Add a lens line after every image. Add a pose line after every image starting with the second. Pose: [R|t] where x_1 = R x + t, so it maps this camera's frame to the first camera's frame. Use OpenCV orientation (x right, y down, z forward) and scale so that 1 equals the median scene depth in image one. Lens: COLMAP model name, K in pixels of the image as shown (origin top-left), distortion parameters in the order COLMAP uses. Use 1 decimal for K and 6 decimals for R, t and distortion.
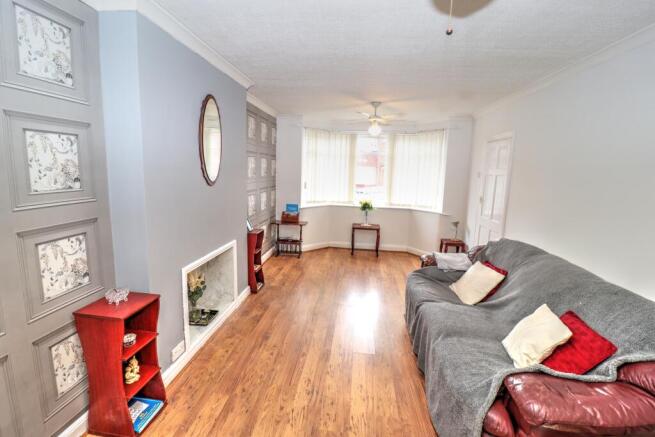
lens RADIAL K [[304.2, 0, 320.5], [0, 304.2, 214.5], [0, 0, 1]] dist [0.001574, -0.013952]
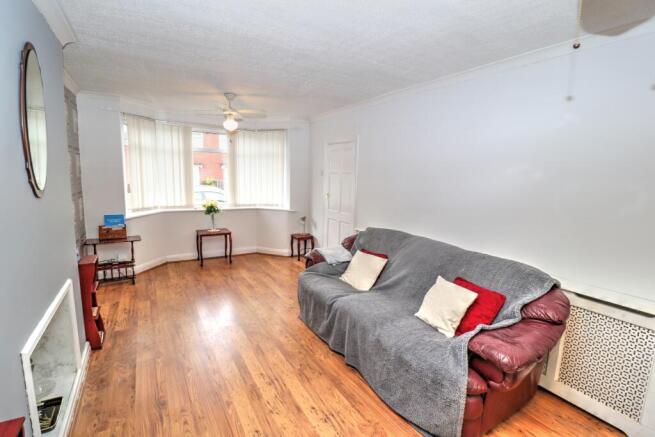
lens RADIAL K [[304.2, 0, 320.5], [0, 304.2, 214.5], [0, 0, 1]] dist [0.001574, -0.013952]
pose [[0.791338, -0.092016, 0.604415, -0.160771], [0.087173, 0.995490, 0.037421, -0.020611], [-0.605132, 0.023076, 0.795790, 0.115968]]
